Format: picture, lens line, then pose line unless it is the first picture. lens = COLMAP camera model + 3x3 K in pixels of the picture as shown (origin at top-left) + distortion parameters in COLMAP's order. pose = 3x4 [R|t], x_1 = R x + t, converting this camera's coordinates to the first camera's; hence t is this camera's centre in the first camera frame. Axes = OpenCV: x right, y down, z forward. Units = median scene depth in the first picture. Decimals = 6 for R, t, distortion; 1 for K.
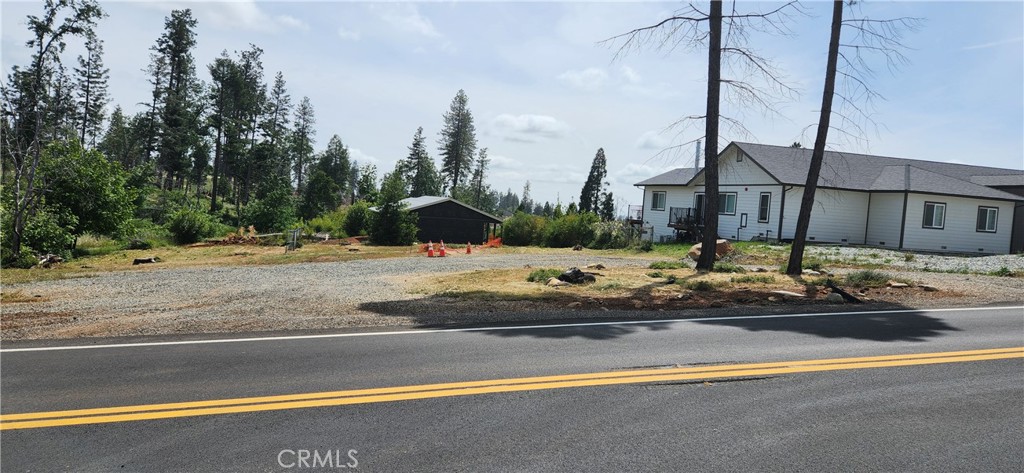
lens RADIAL K [[639.9, 0, 513.8], [0, 639.9, 235.9], [0, 0, 1]] dist [0.041574, -0.001063]
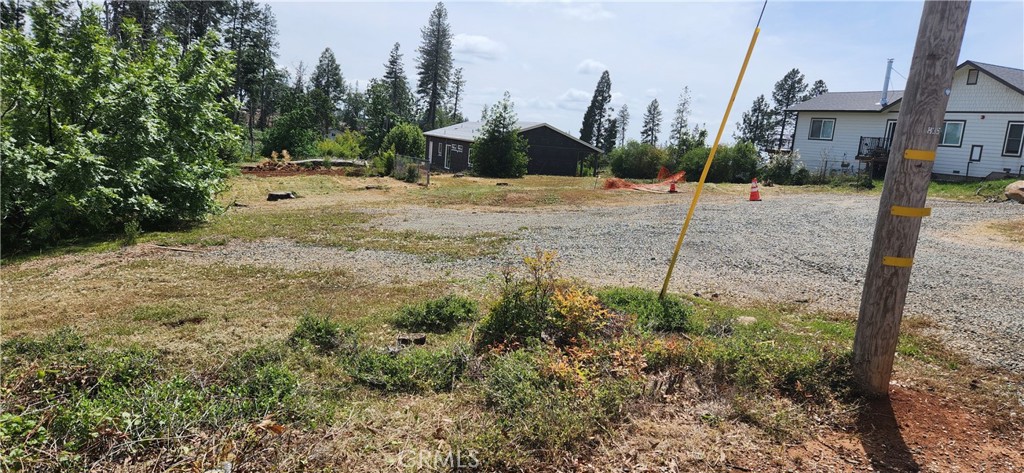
lens RADIAL K [[639.9, 0, 510.5], [0, 639.9, 239.6], [0, 0, 1]] dist [0.041574, -0.001063]
pose [[0.995593, -0.000179, 0.093784, -0.093444], [-0.011178, 0.992643, 0.120561, -0.002047], [-0.093115, -0.121078, 0.988266, 0.044463]]
